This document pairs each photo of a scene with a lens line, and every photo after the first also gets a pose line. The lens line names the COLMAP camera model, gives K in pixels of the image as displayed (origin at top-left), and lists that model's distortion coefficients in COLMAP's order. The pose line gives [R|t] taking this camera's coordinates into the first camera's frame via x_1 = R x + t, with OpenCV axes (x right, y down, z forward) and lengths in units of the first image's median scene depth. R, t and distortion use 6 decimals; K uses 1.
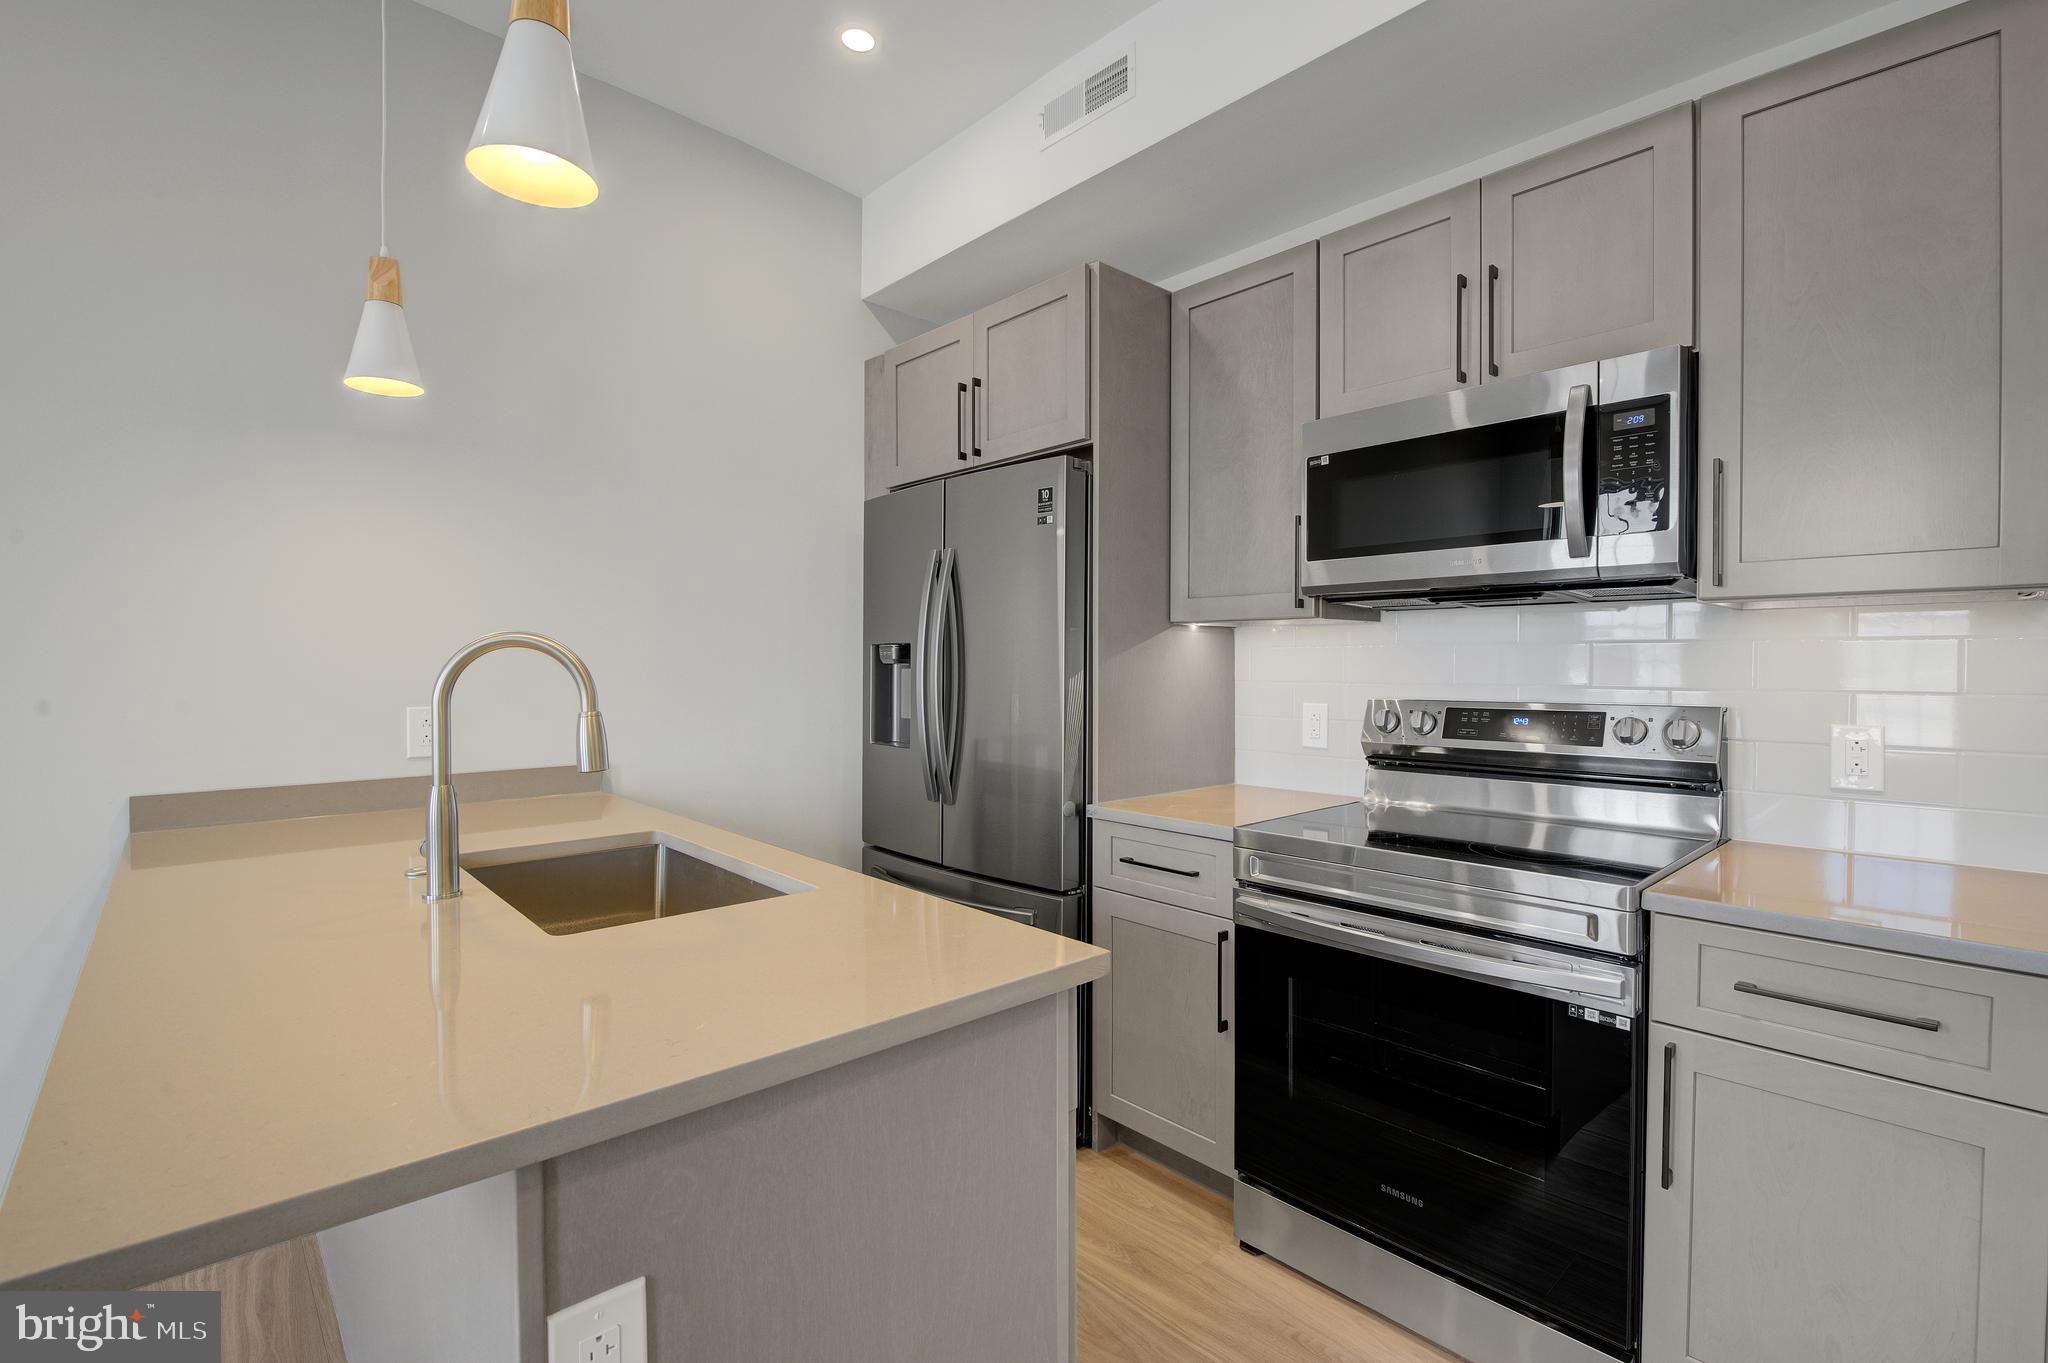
lens RADIAL K [[951.4, 0, 1037.2], [0, 951.4, 672.6], [0, 0, 1]] dist [0.000189, -0.000043]
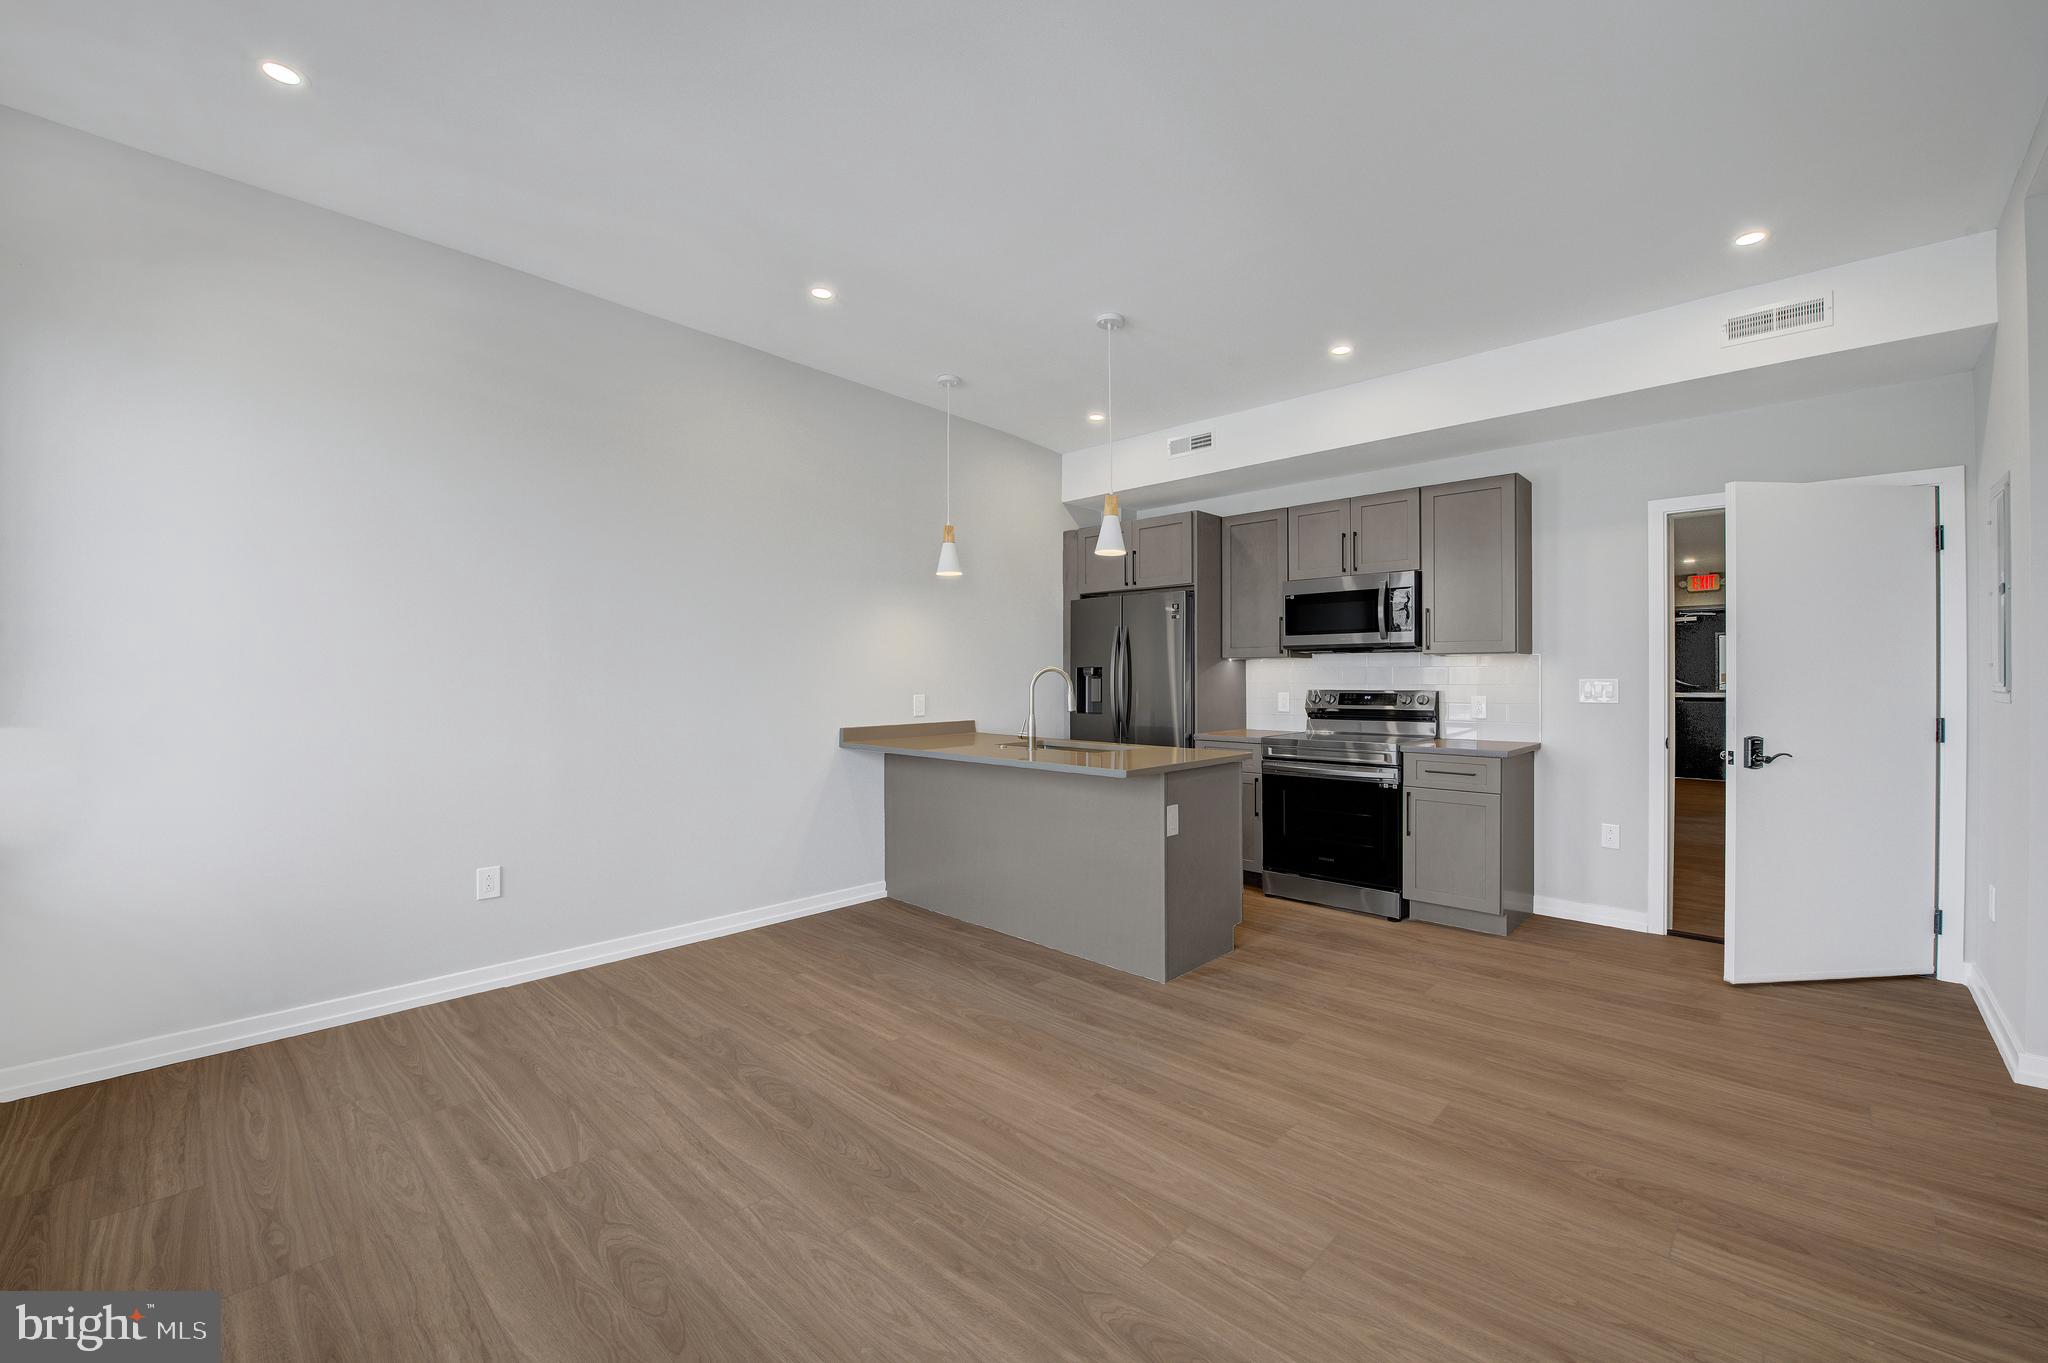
lens RADIAL K [[820.7, 0, 1019.2], [0, 820.7, 676.7], [0, 0, 1]] dist [-0.019103, -0.000073]
pose [[0.998513, -0.006381, 0.054148, -0.523845], [0.006596, 0.999971, -0.003782, -0.003143], [-0.054122, 0.004133, 0.998526, -1.102983]]
